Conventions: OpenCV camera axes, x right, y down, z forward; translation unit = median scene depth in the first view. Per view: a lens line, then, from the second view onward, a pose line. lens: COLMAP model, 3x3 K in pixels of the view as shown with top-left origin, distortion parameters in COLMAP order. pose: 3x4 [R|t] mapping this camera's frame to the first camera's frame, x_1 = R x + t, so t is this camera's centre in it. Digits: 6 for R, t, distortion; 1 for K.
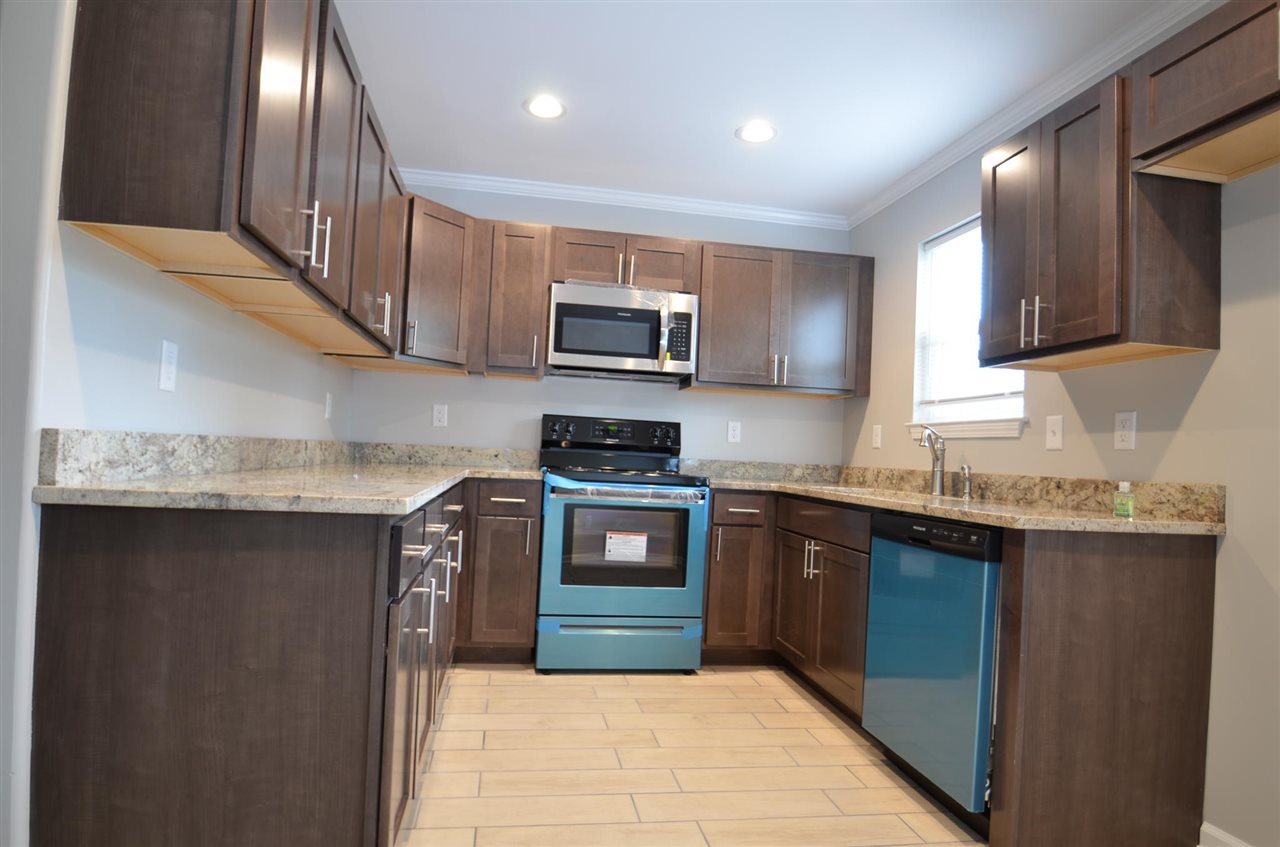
lens RADIAL K [[754.3, 0, 639.9], [0, 754.3, 433.0], [0, 0, 1]] dist [-0.020638, -0.014367]
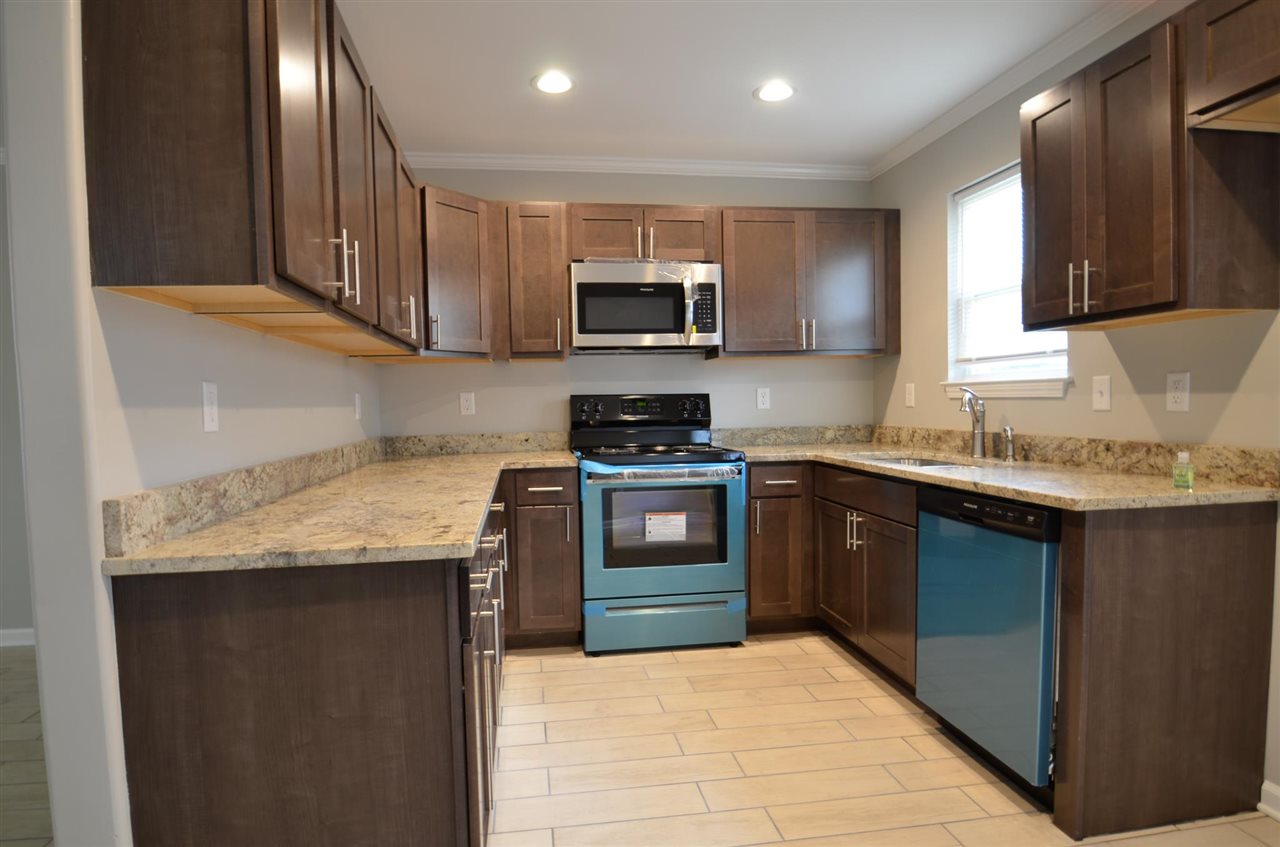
lens RADIAL K [[754.3, 0, 628.9], [0, 754.3, 425.6], [0, 0, 1]] dist [-0.020638, -0.014367]
pose [[0.997582, -0.065392, -0.023525, -0.047056], [0.067047, 0.994674, 0.078288, -0.086830], [0.018281, -0.079676, 0.996653, 0.017137]]
